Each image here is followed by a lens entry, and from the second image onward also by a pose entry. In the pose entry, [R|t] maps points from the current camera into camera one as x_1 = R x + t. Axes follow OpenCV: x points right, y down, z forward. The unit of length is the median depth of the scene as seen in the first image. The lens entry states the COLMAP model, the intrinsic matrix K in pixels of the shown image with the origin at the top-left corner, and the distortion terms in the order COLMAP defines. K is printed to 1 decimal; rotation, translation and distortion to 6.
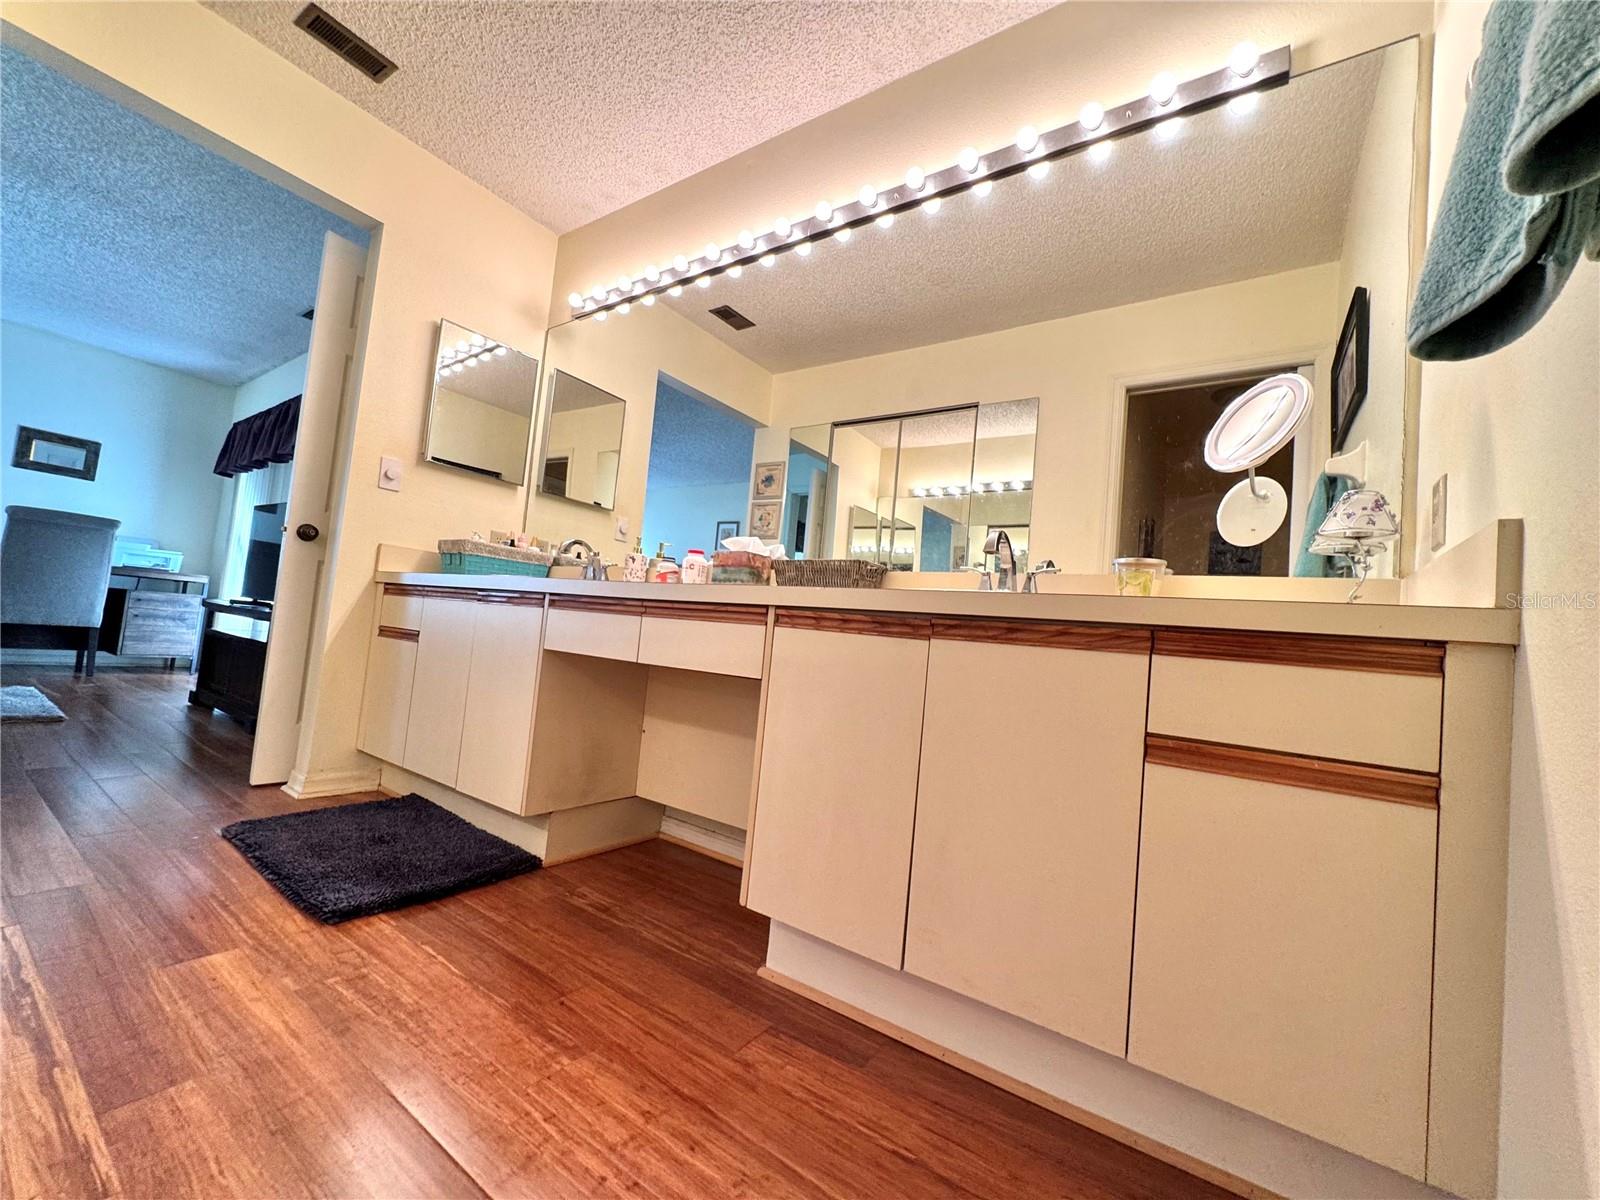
lens RADIAL K [[645.4, 0, 798.2], [0, 645.4, 600.4], [0, 0, 1]] dist [0.000335, 0.000548]
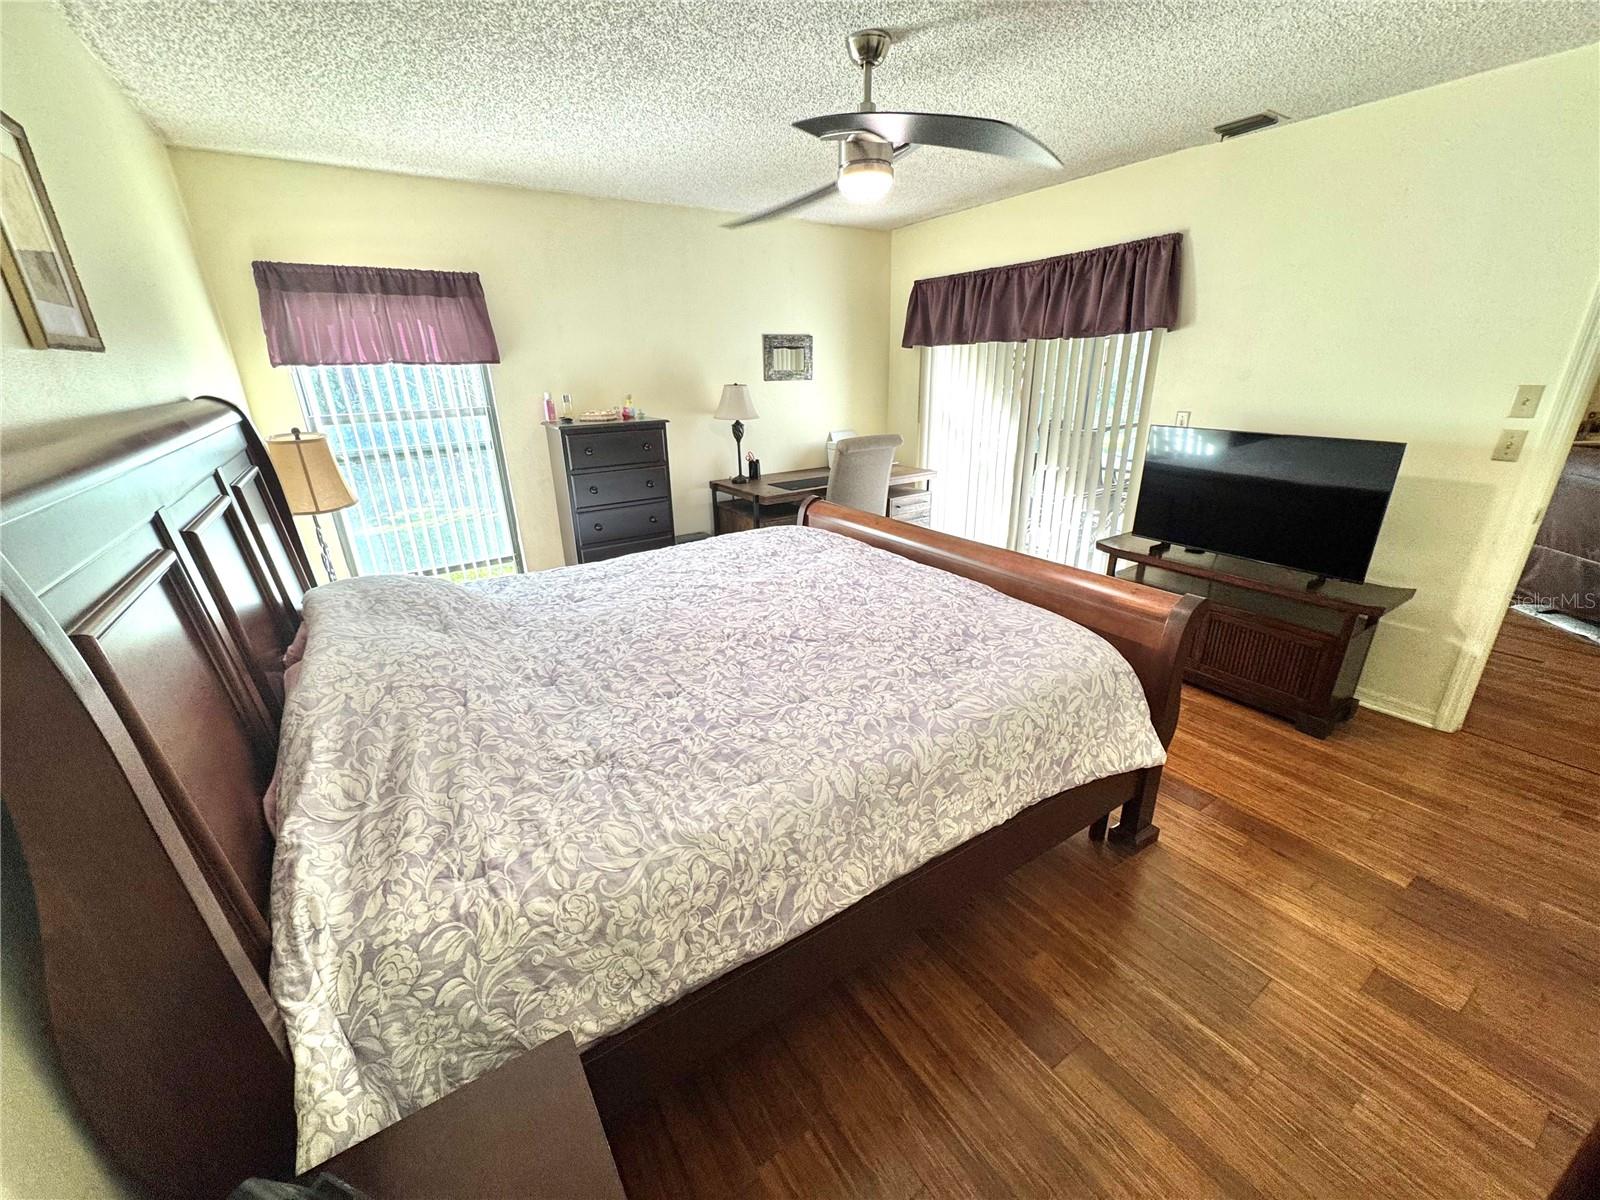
lens RADIAL K [[645.4, 0, 798.2], [0, 645.4, 600.4], [0, 0, 1]] dist [0.000335, 0.000548]
pose [[0.923388, 0.018164, -0.383438, -0.757248], [0.131132, 0.923864, 0.359554, -0.234810], [0.360776, -0.382289, 0.850703, 0.060357]]
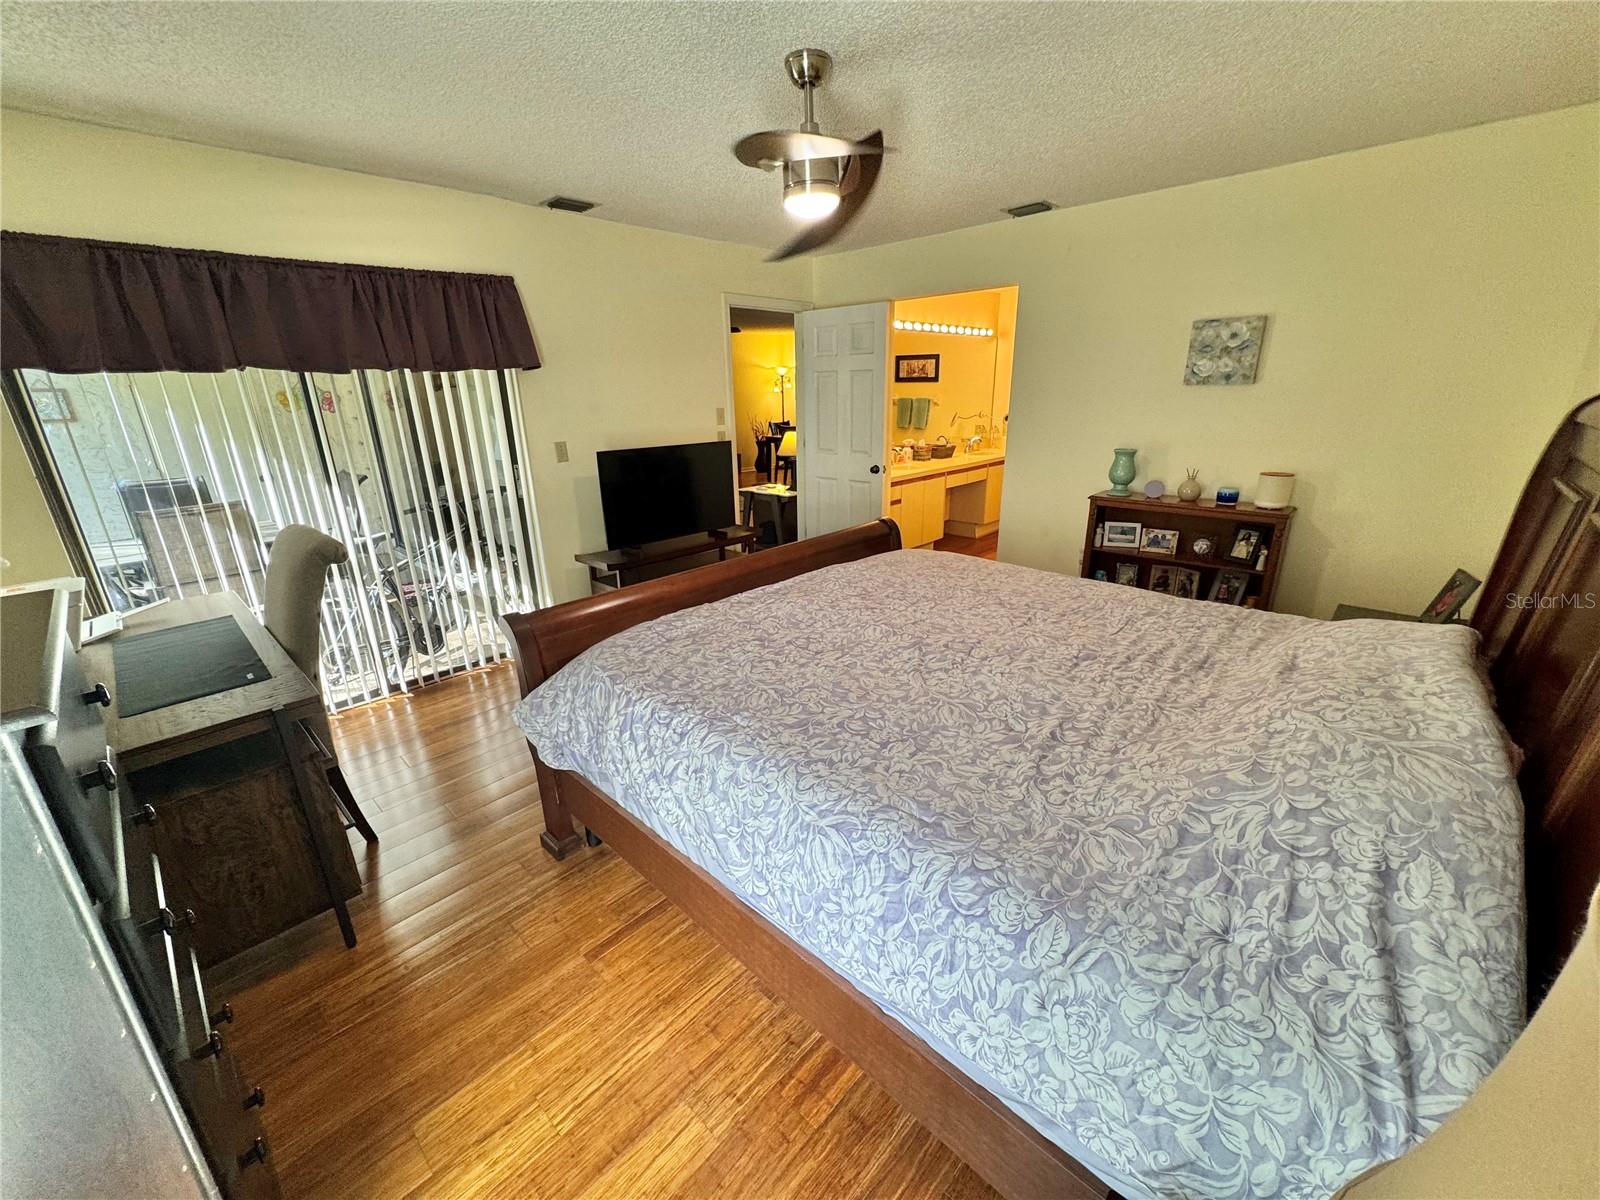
lens RADIAL K [[645.4, 0, 798.2], [0, 645.4, 600.4], [0, 0, 1]] dist [0.000335, 0.000548]
pose [[0.149134, -0.407928, 0.900752, -1.373485], [-0.020982, 0.909428, 0.415332, -0.271666], [-0.988594, -0.080840, 0.127068, 0.481733]]
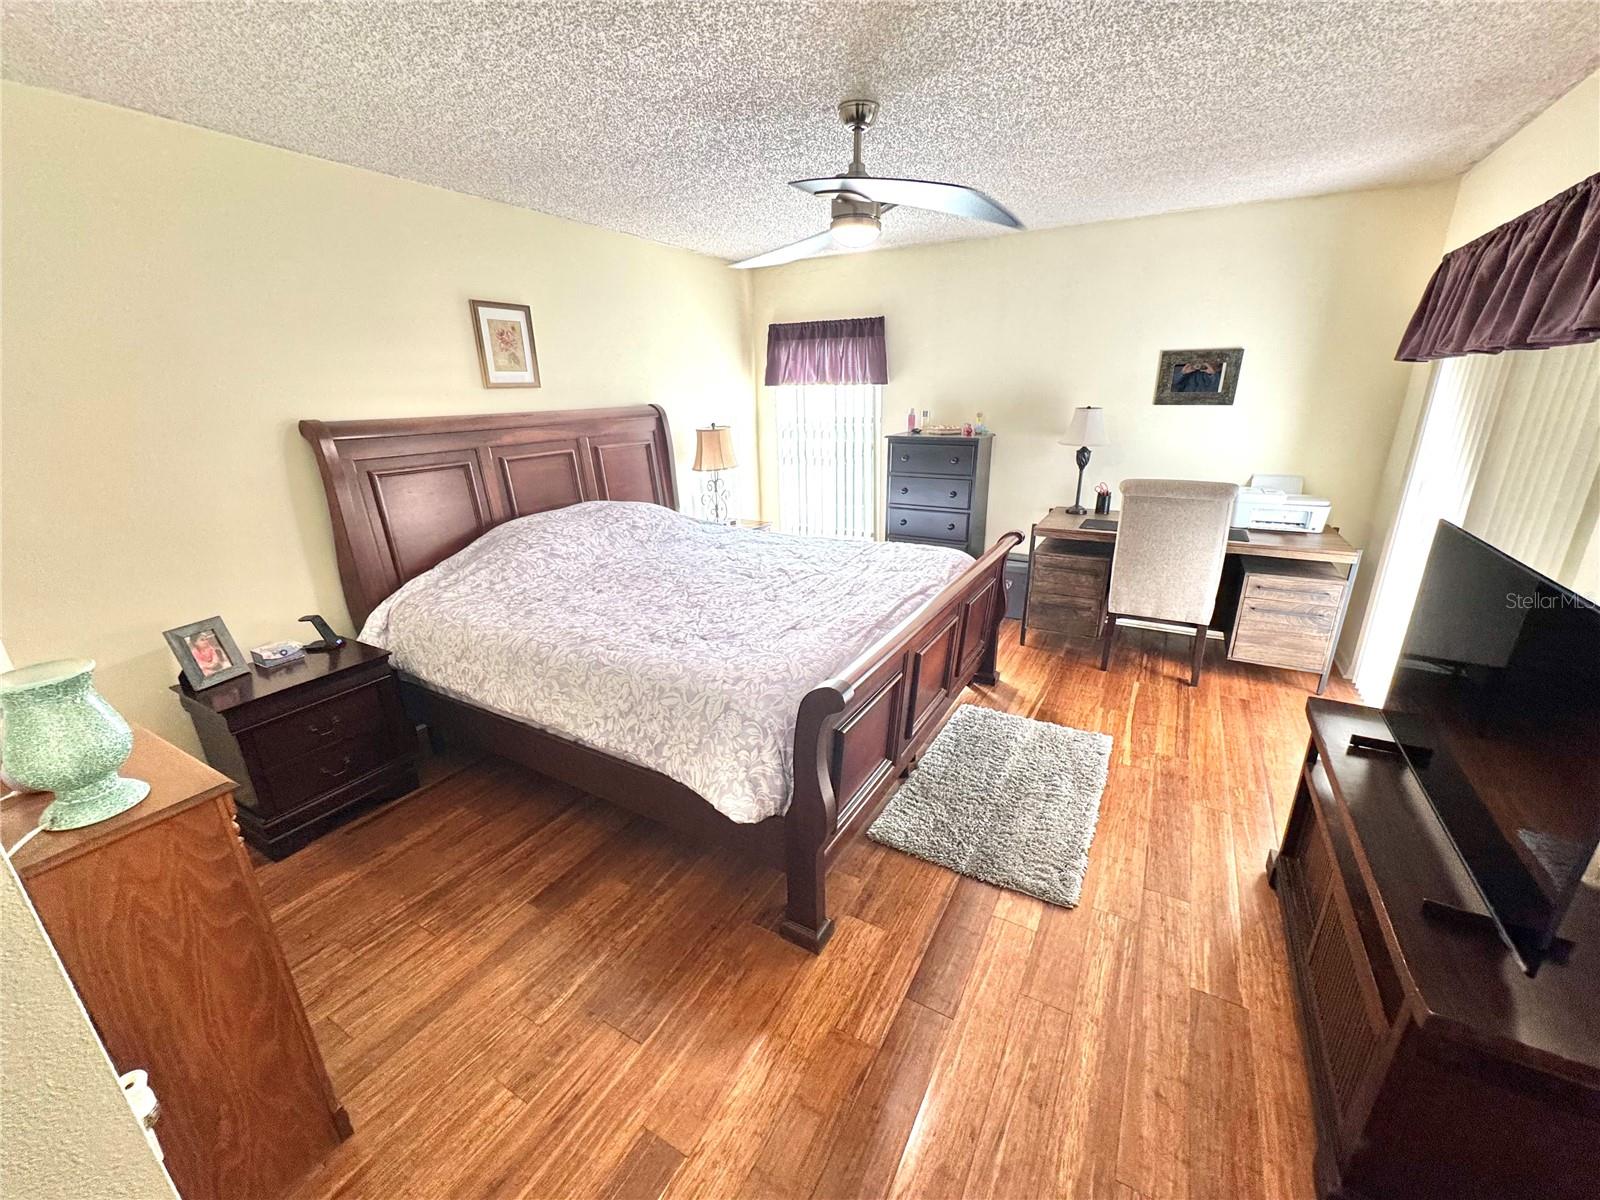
lens RADIAL K [[645.4, 0, 798.2], [0, 645.4, 600.4], [0, 0, 1]] dist [0.000335, 0.000548]
pose [[0.083301, 0.219566, -0.972035, -0.371844], [0.083901, 0.970416, 0.226391, -0.181279], [0.992986, -0.100413, 0.062415, 0.450868]]
